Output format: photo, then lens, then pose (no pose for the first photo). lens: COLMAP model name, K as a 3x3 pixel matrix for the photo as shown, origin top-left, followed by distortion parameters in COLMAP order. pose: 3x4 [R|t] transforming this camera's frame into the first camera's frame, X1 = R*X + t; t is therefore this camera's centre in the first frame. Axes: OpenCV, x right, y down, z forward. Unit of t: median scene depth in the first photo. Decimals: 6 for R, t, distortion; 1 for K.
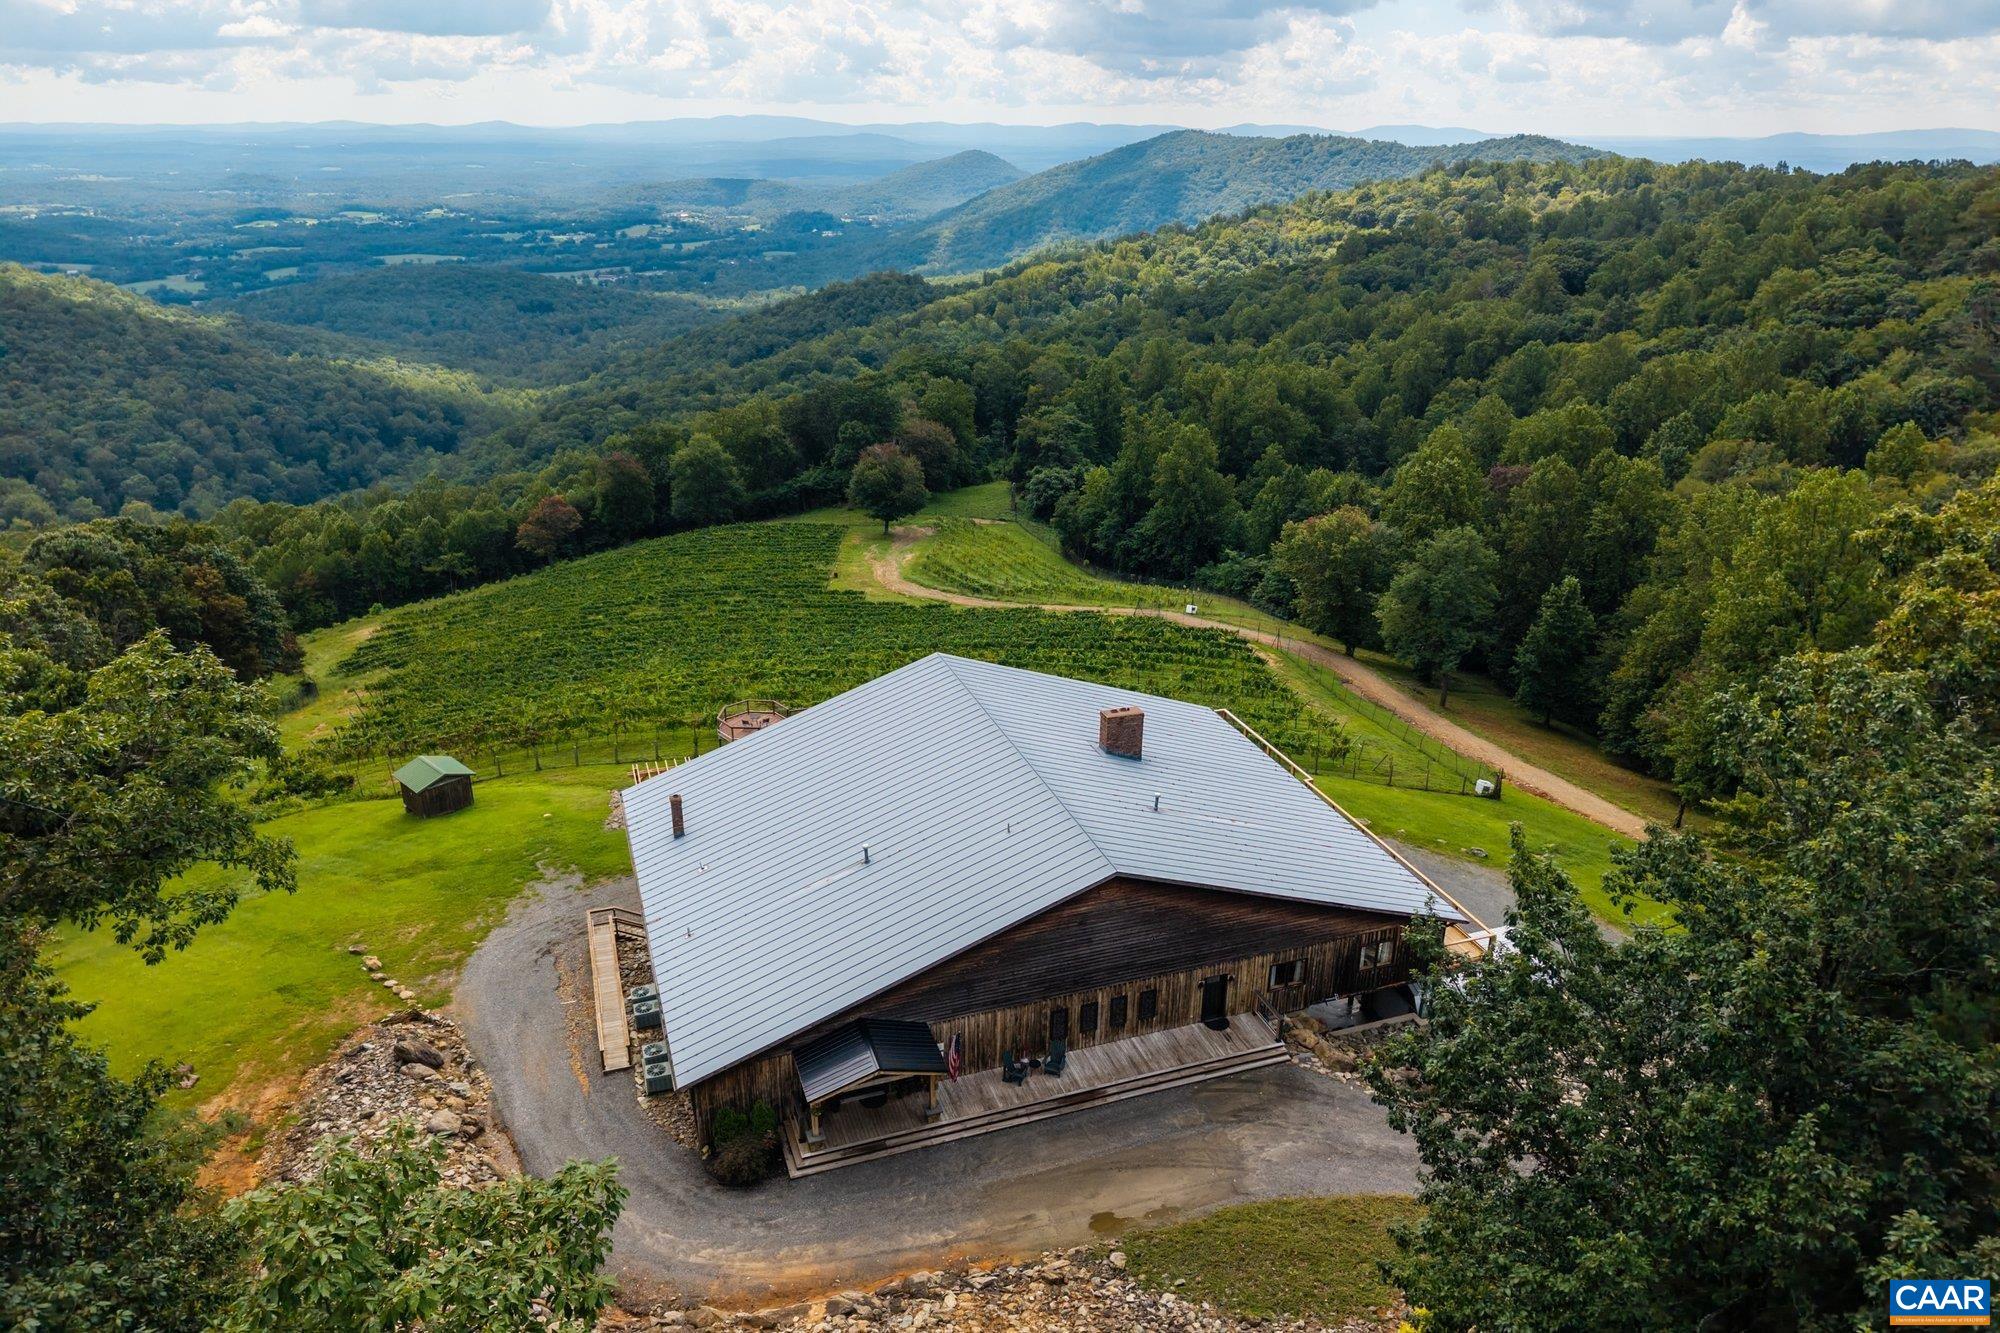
lens RADIAL K [[1354.5, 0, 1021.7], [0, 1354.5, 662.3], [0, 0, 1]] dist [0.001529, -0.007246]
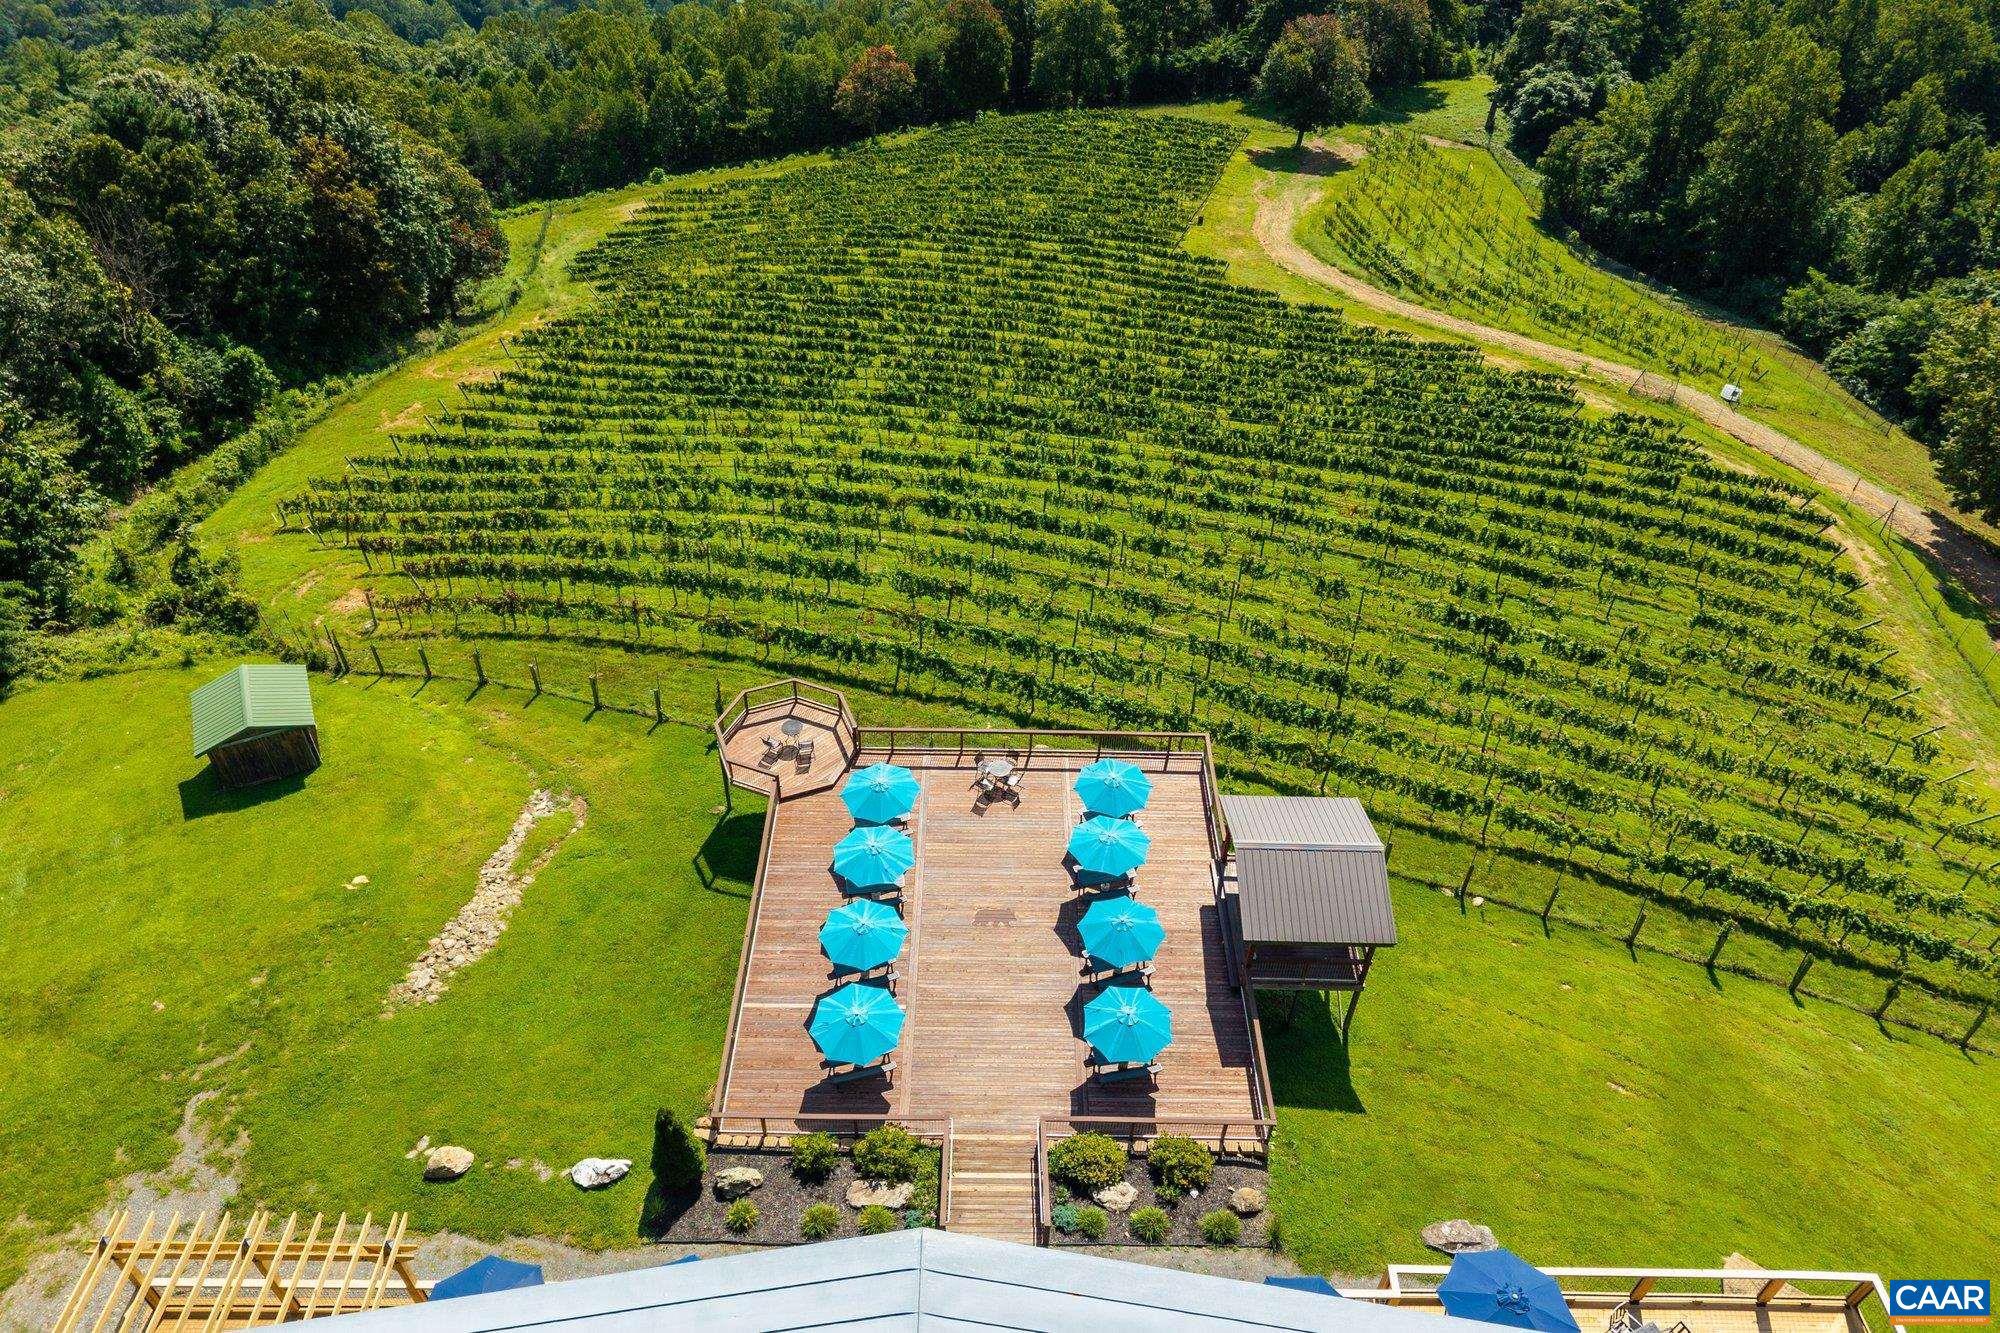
lens RADIAL K [[1343.5, 0, 984.3], [0, 1343.5, 666.3], [0, 0, 1]] dist [0.003335, 0.000834]
pose [[0.936301, 0.231636, -0.263978, -0.001962], [-0.135083, 0.931356, 0.338126, -0.055283], [0.324180, -0.280929, 0.903320, 0.203400]]
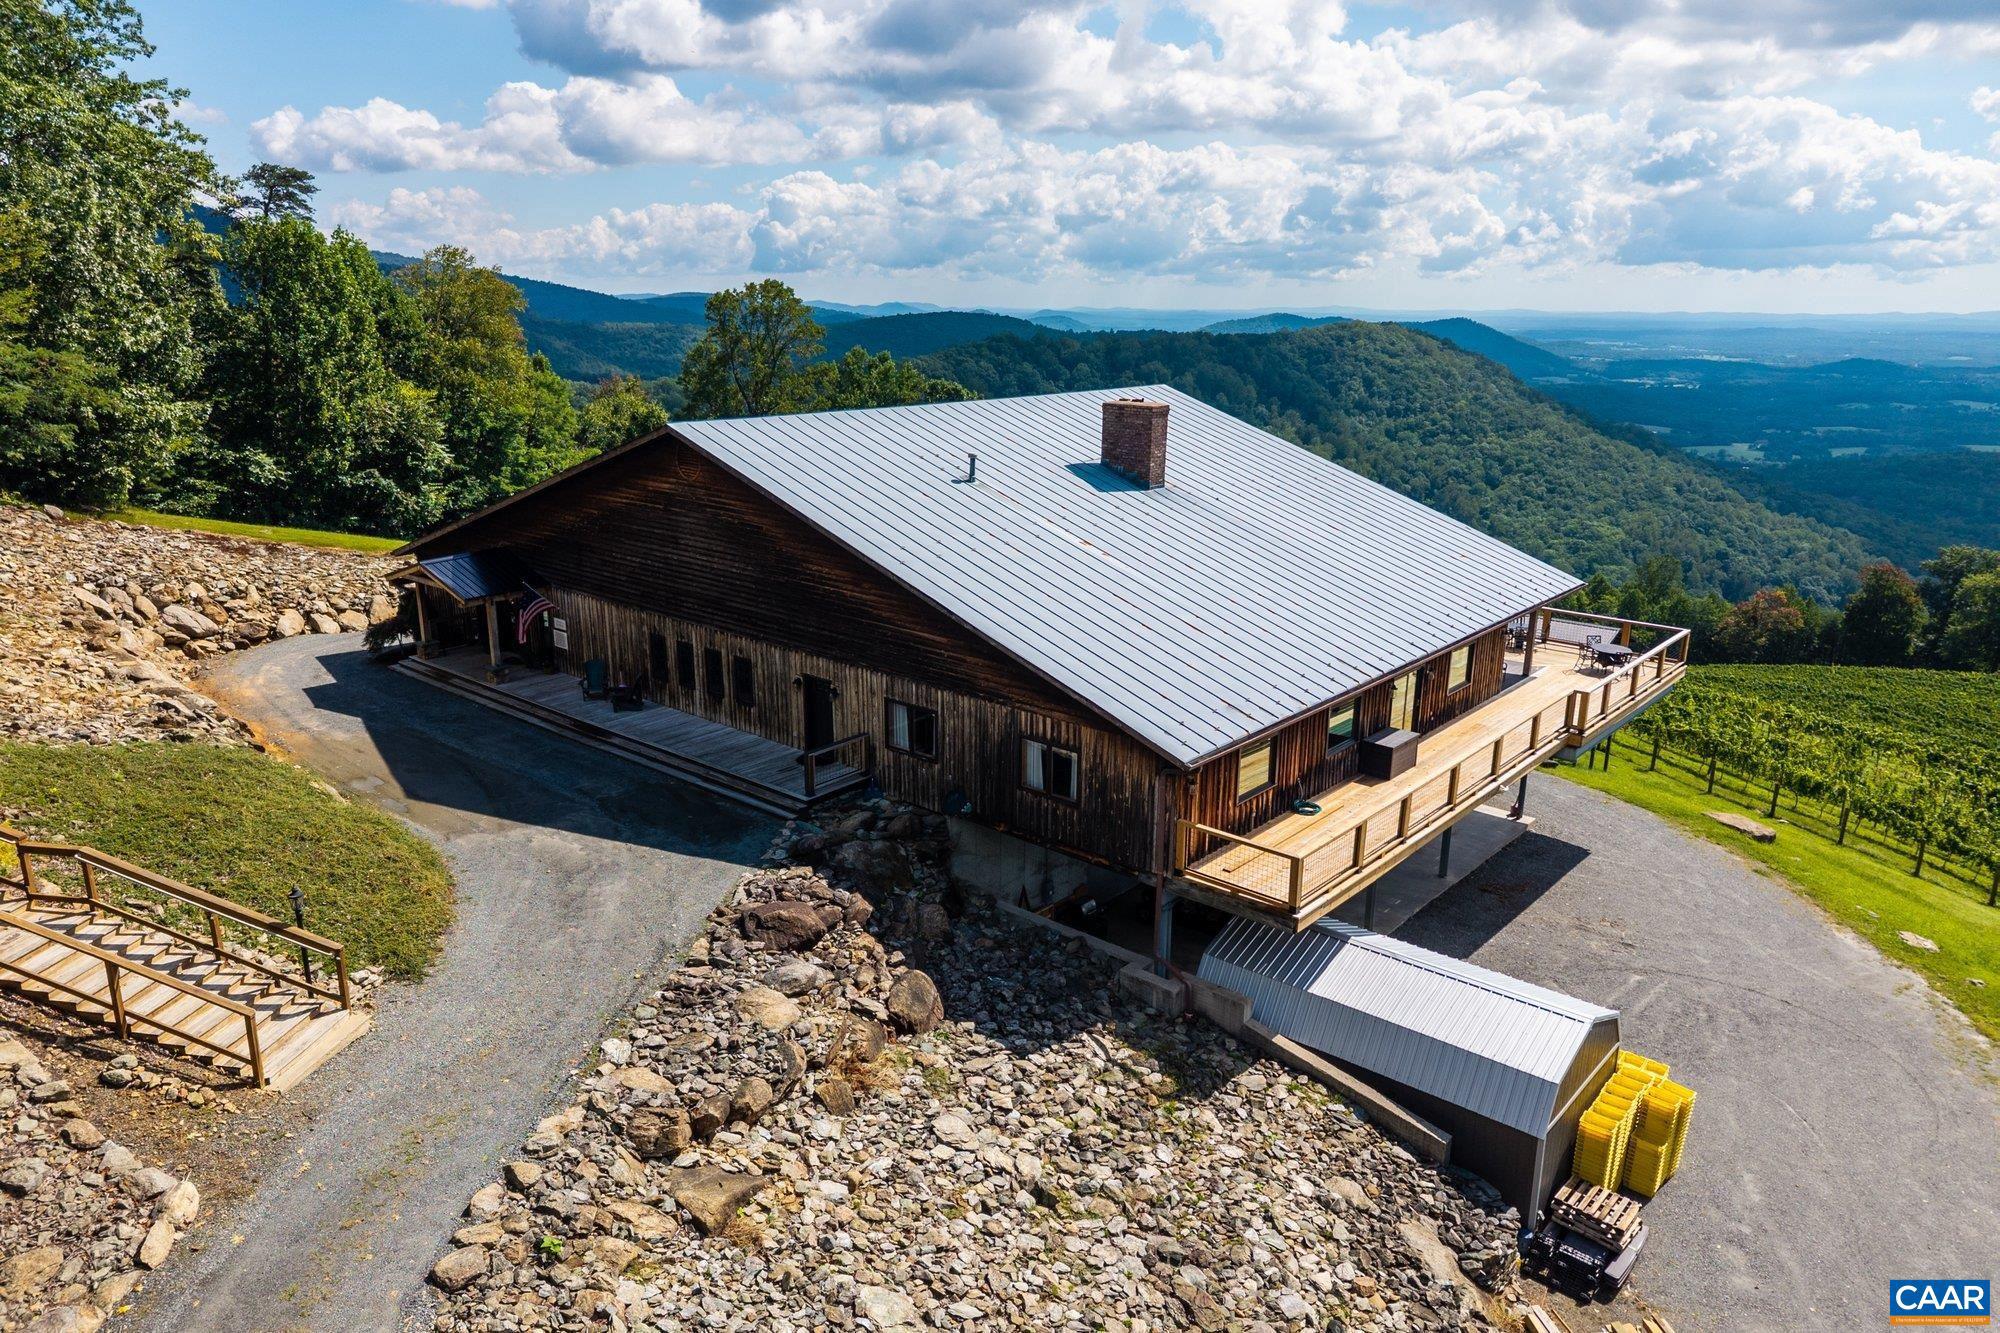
lens RADIAL K [[1366.0, 0, 1000.0], [0, 1366.0, 666.5], [0, 0, 1]] dist [0.007042, -0.007101]
pose [[0.486057, 0.217248, -0.846494, 0.145576], [-0.327796, 0.943213, 0.053849, 0.032858], [0.810123, 0.251304, 0.529668, 0.145911]]
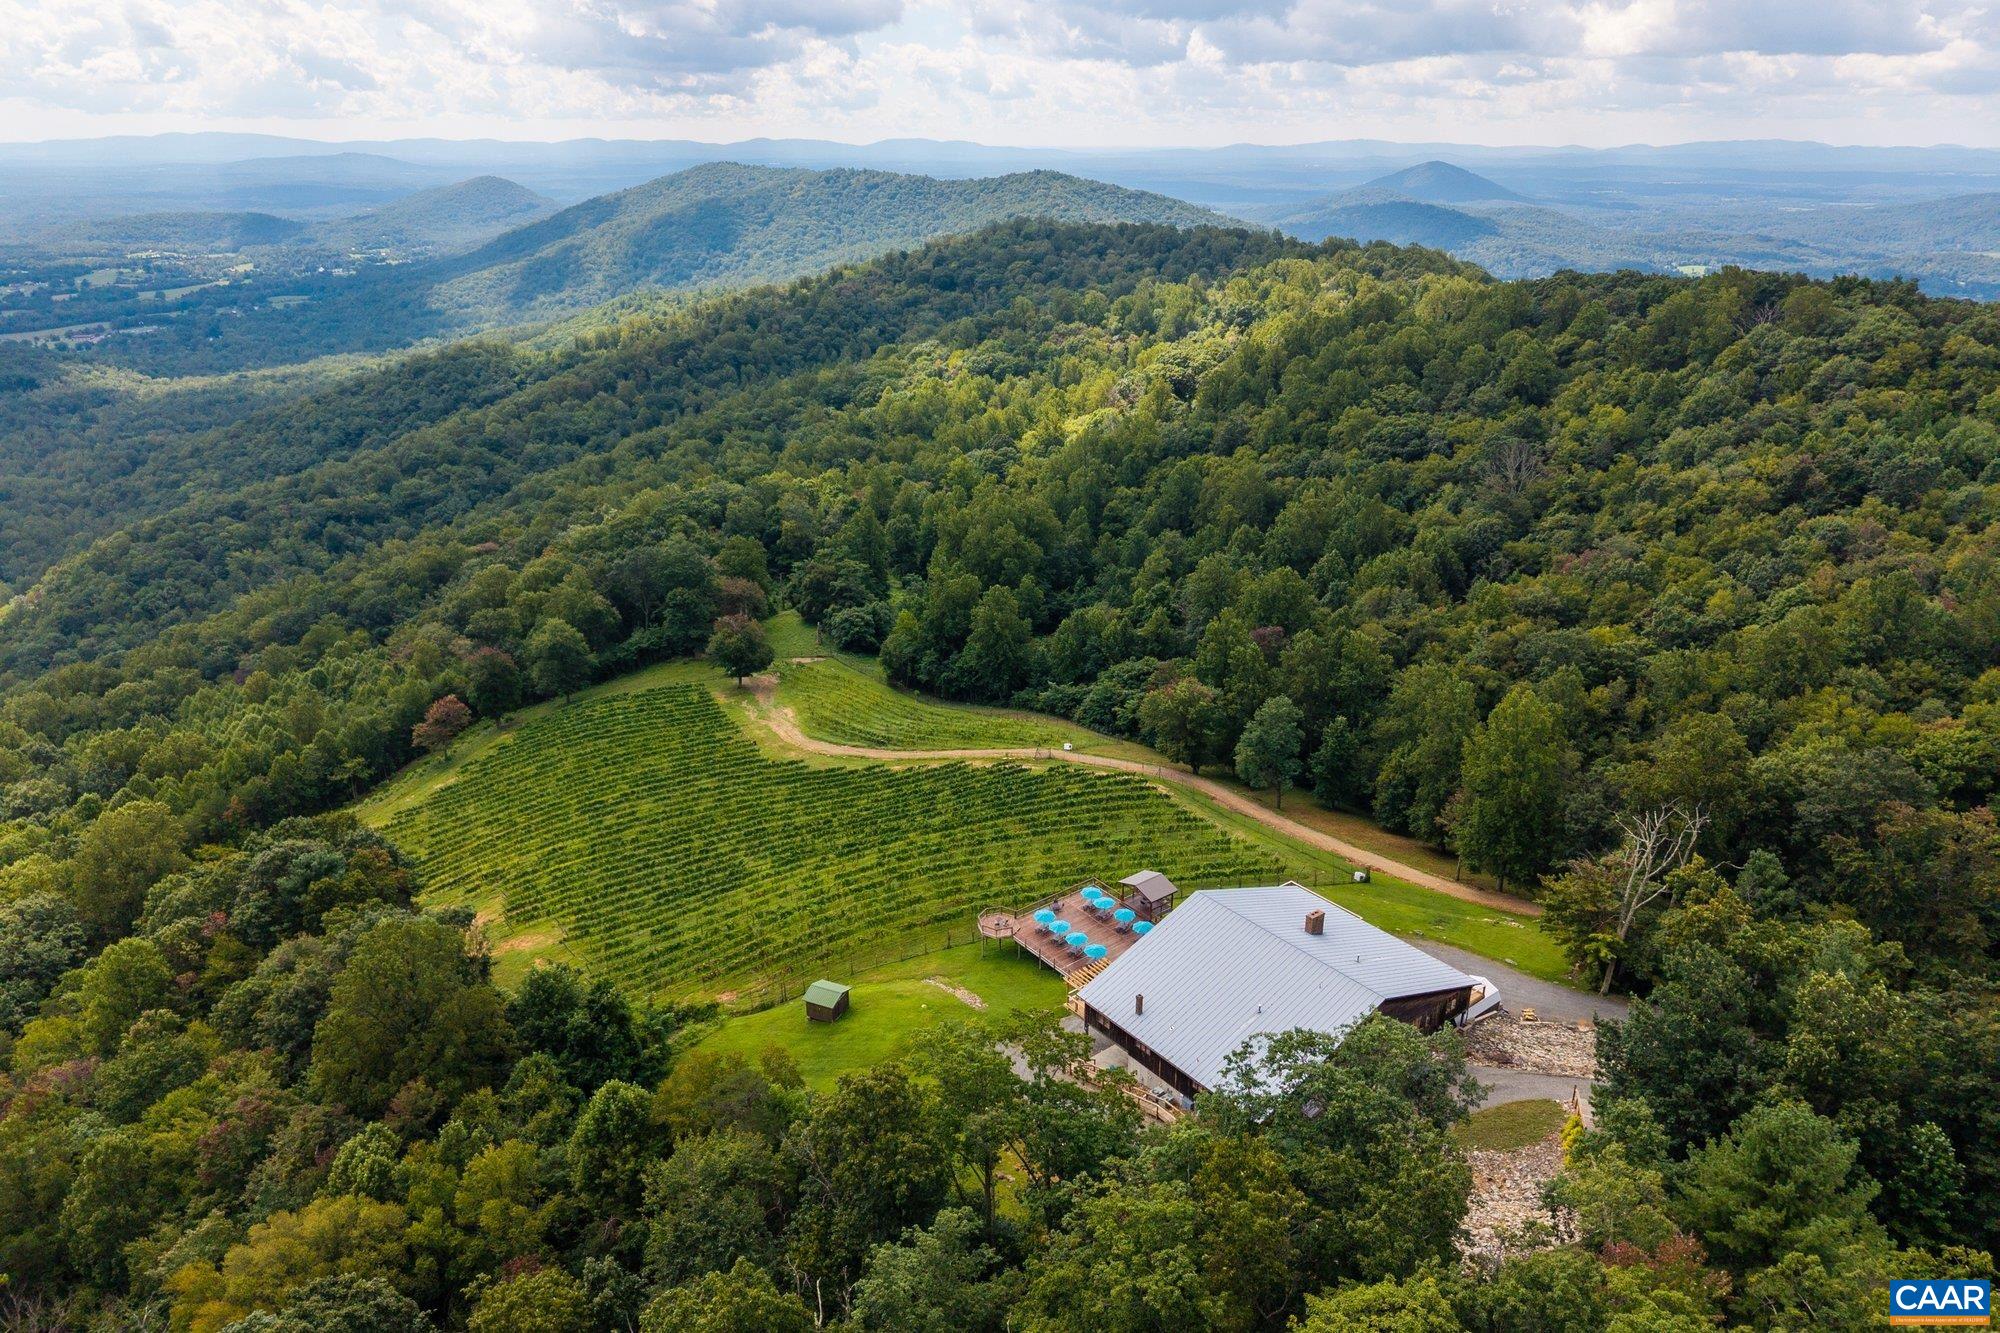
lens RADIAL K [[1366.0, 0, 1000.0], [0, 1366.0, 666.5], [0, 0, 1]] dist [0.007042, -0.007101]
pose [[0.943410, -0.133996, 0.303352, -0.237760], [0.130749, 0.990928, 0.031087, -0.115250], [-0.304766, 0.010336, 0.952371, -0.221669]]
